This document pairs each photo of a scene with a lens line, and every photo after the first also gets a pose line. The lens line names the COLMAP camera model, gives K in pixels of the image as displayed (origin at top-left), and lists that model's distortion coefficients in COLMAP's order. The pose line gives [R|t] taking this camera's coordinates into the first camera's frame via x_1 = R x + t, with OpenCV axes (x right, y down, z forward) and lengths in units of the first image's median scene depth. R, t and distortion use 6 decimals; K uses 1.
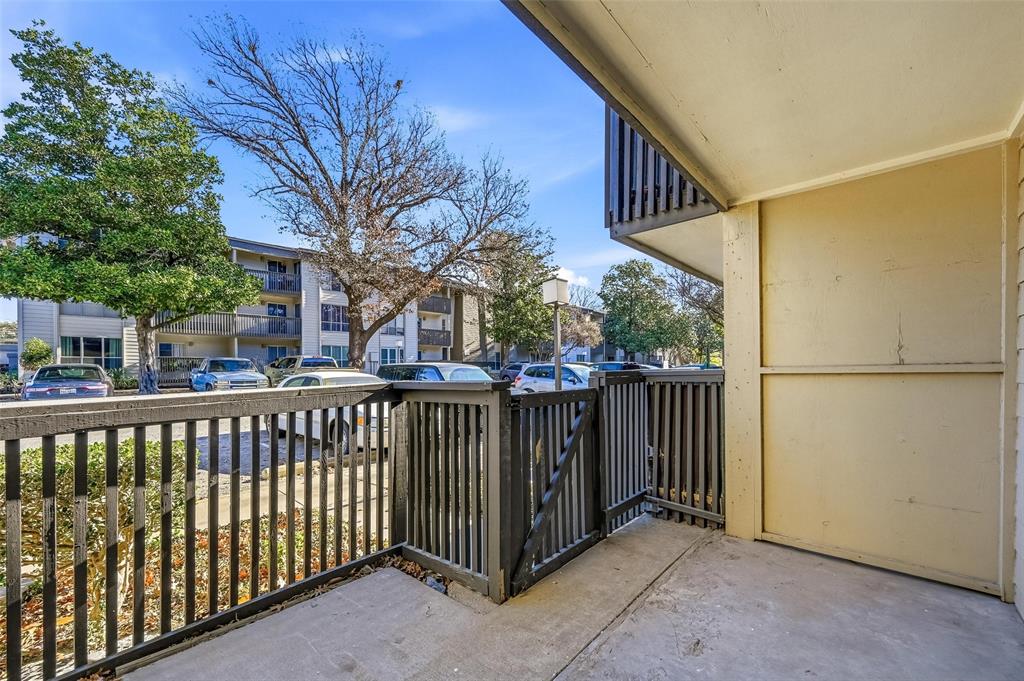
lens RADIAL K [[414.4, 0, 521.6], [0, 414.4, 370.6], [0, 0, 1]] dist [-0.001786, -0.000435]
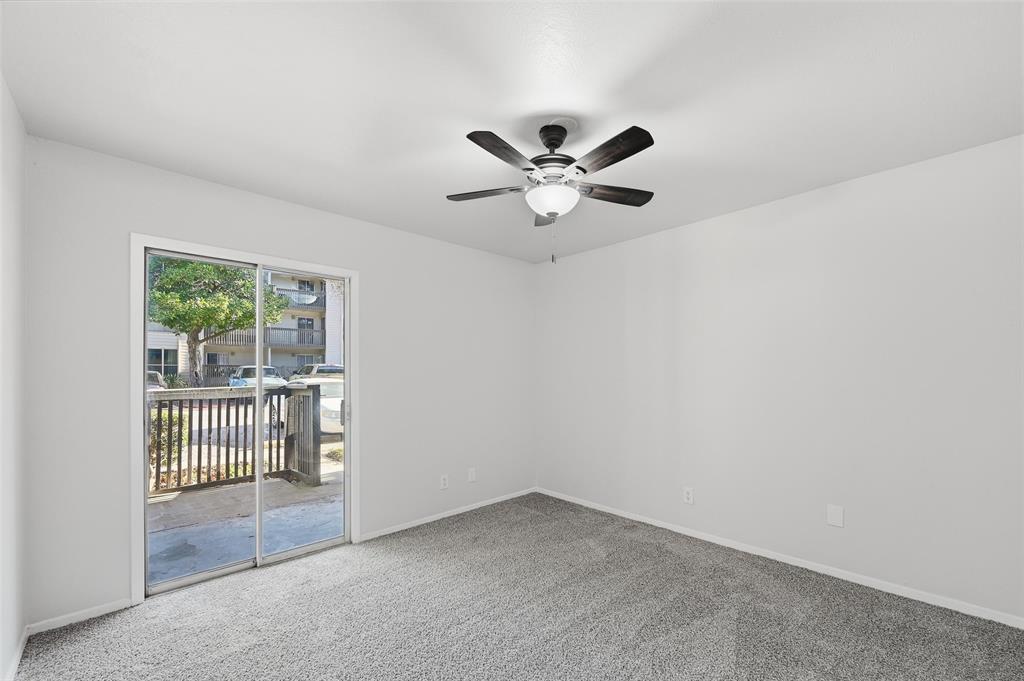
lens RADIAL K [[417.3, 0, 523.4], [0, 417.3, 371.6], [0, 0, 1]] dist [-0.003438, -0.000205]
pose [[0.996525, 0.002947, -0.083236, 0.196870], [-0.003964, 0.999919, -0.012066, -0.003275], [0.083194, 0.012354, 0.996457, -0.176904]]
